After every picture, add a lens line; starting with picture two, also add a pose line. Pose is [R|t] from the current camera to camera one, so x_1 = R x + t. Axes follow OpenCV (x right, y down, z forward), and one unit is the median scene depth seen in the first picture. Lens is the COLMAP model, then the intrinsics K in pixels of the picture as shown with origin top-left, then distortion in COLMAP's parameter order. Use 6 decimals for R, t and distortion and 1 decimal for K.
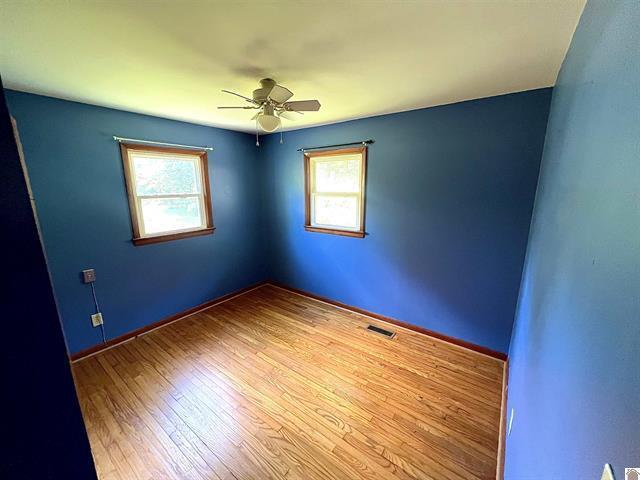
lens RADIAL K [[260.4, 0, 320.0], [0, 260.4, 240.0], [0, 0, 1]] dist [0.012714, -0.000116]
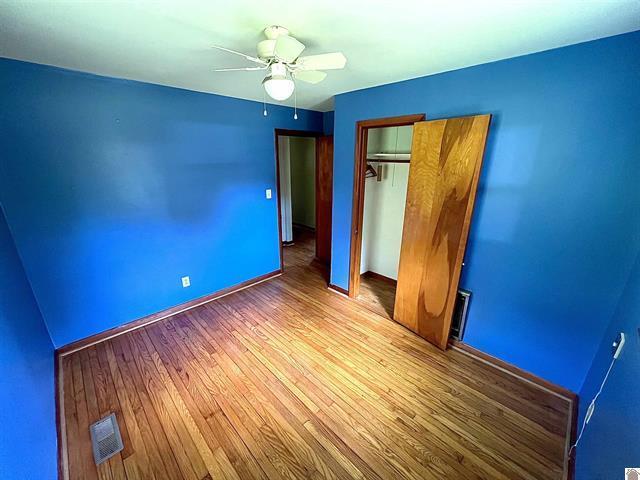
lens RADIAL K [[260.4, 0, 320.0], [0, 260.4, 240.0], [0, 0, 1]] dist [0.012714, -0.000116]
pose [[-0.990133, -0.043374, 0.133247, -0.383062], [0.029816, 0.863905, 0.502771, -0.394869], [-0.136920, 0.501783, -0.854088, 1.631940]]
